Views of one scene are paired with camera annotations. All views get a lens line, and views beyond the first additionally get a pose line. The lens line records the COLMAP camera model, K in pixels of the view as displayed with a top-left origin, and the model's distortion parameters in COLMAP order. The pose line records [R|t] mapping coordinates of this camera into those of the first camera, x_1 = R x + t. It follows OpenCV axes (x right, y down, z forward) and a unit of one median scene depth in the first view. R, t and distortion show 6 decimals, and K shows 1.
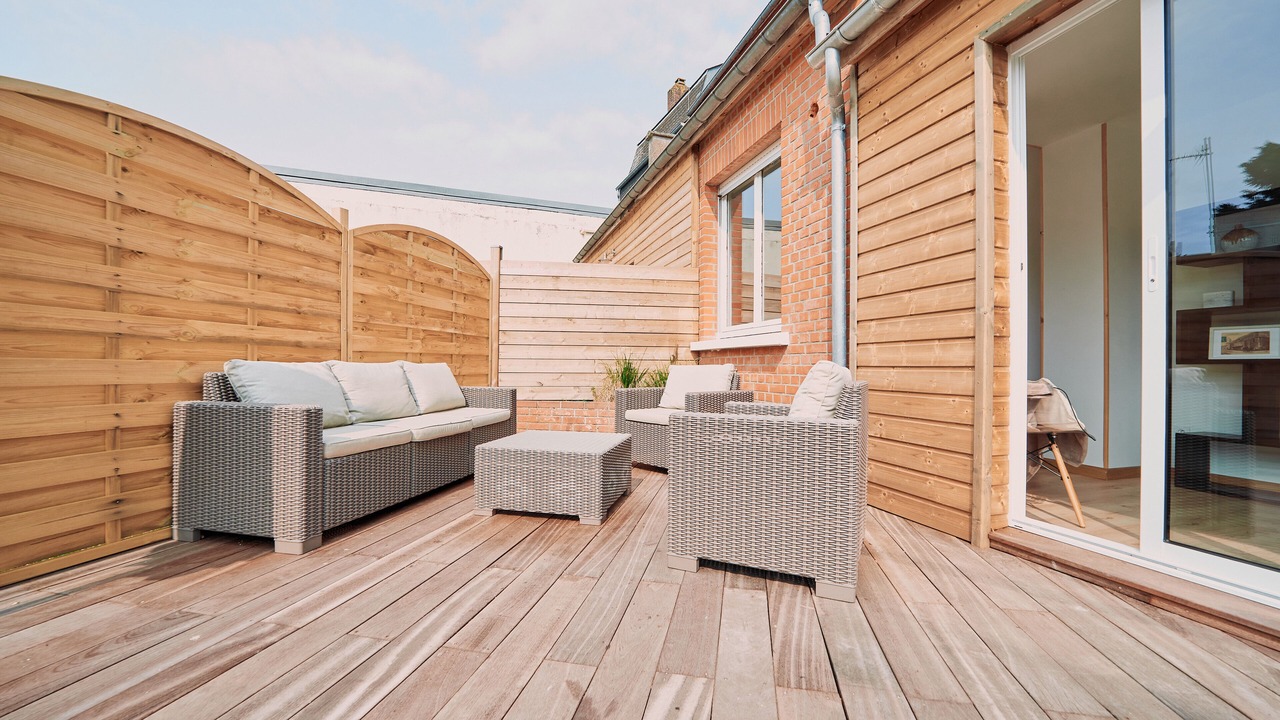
lens RADIAL K [[506.0, 0, 641.2], [0, 506.0, 365.5], [0, 0, 1]] dist [-0.041294, 0.011062]
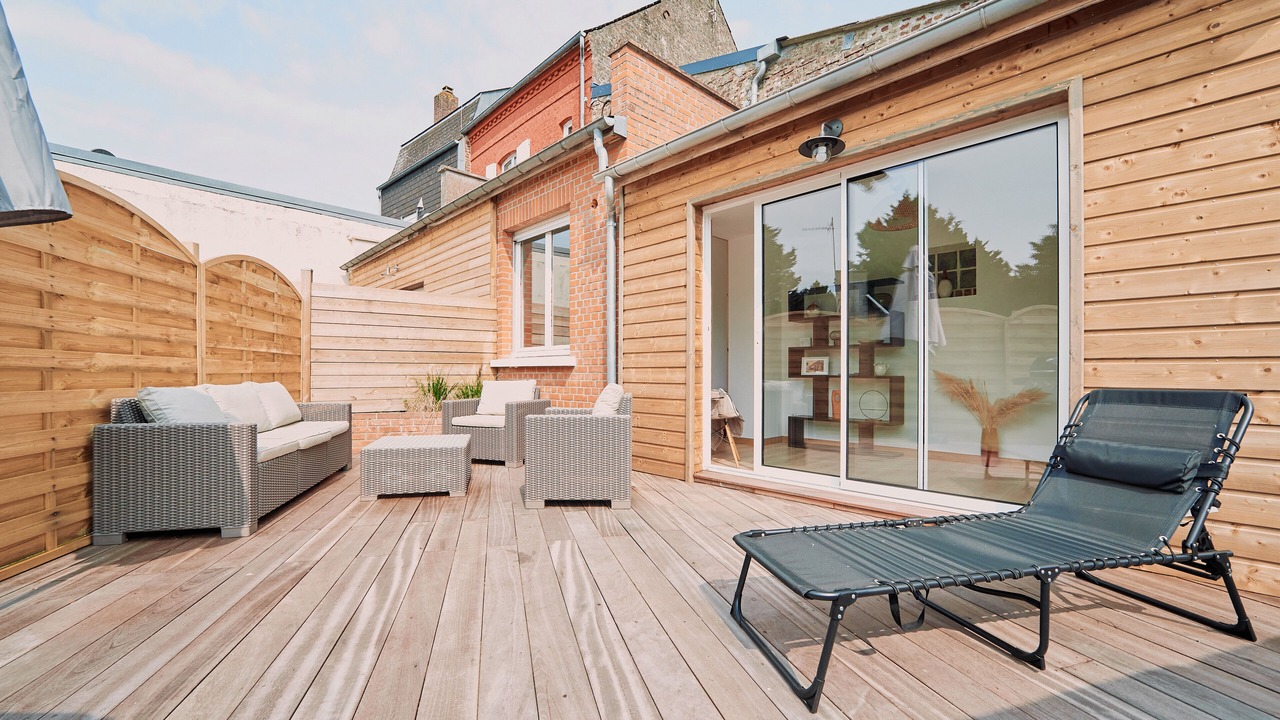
lens RADIAL K [[509.0, 0, 642.8], [0, 509.0, 375.7], [0, 0, 1]] dist [-0.043871, 0.010844]
pose [[0.888358, -0.008683, 0.459069, -0.270134], [0.004291, 0.999935, 0.010609, -0.039161], [-0.459131, -0.007455, 0.888337, -0.483551]]
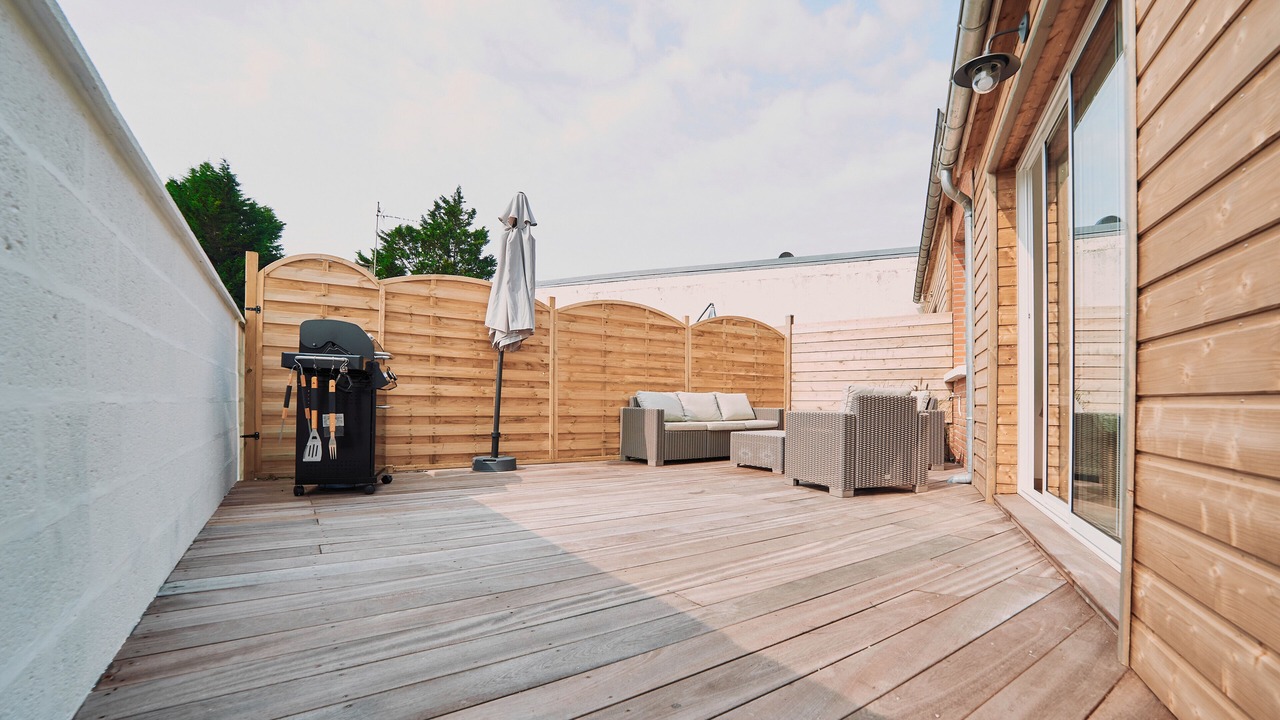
lens RADIAL K [[513.0, 0, 643.3], [0, 513.0, 395.3], [0, 0, 1]] dist [-0.036183, 0.008209]
pose [[0.723769, -0.013799, -0.689905, 0.815907], [0.000025, 0.999801, -0.019970, 0.052511], [0.690043, 0.014437, 0.723625, -0.711956]]
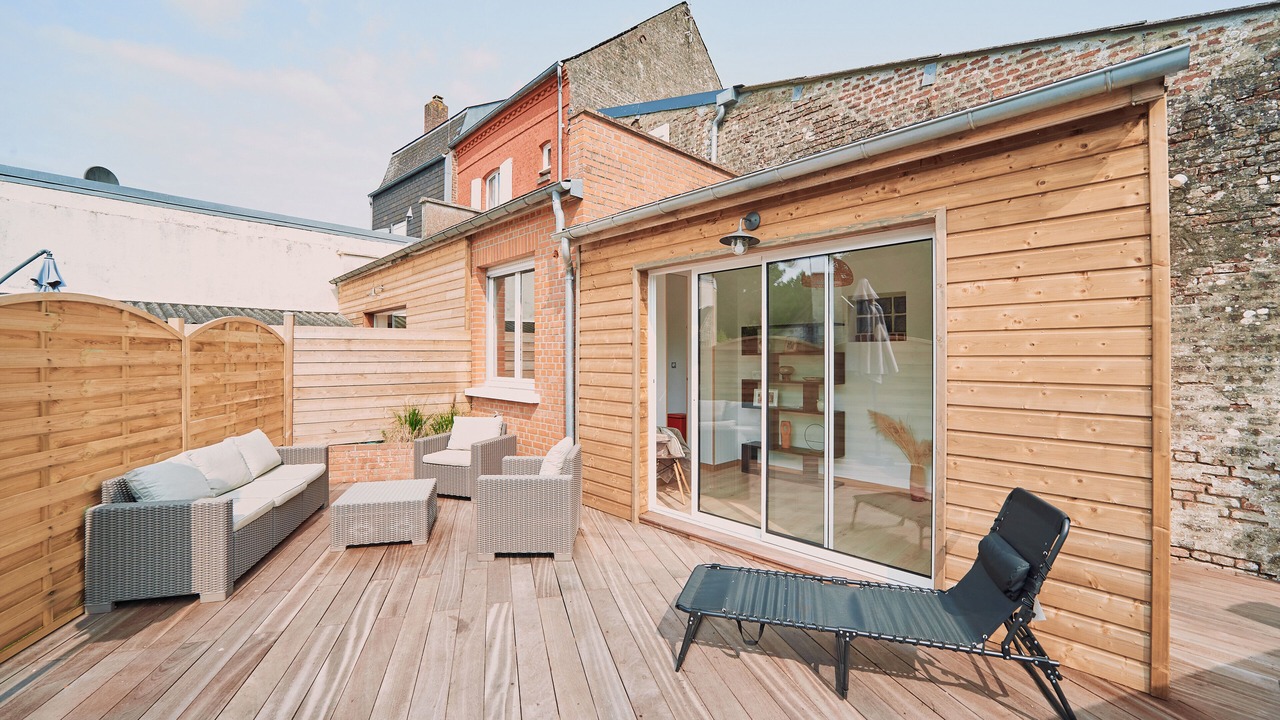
lens RADIAL K [[500.4, 0, 643.0], [0, 500.4, 353.5], [0, 0, 1]] dist [-0.043642, 0.010113]
pose [[0.883215, -0.005620, 0.468934, -0.191142], [0.006065, 0.999981, 0.000562, -0.266510], [-0.468929, 0.002347, 0.883233, -0.661630]]
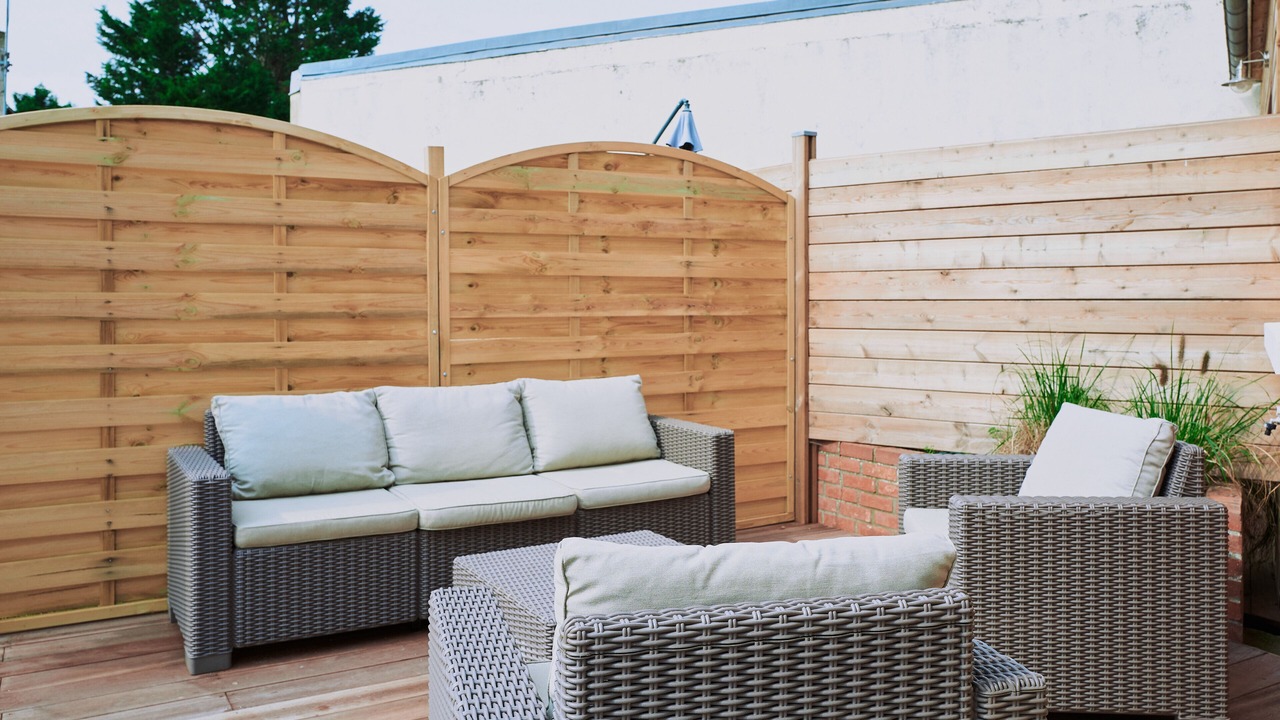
lens RADIAL K [[1007.3, 0, 636.7], [0, 1007.3, 302.1], [0, 0, 1]] dist [-0.015761, -0.002787]
pose [[0.665953, -0.005427, -0.745974, 0.664139], [0.009156, 0.999958, 0.000899, -0.130728], [0.745938, -0.007429, 0.665974, 0.377716]]
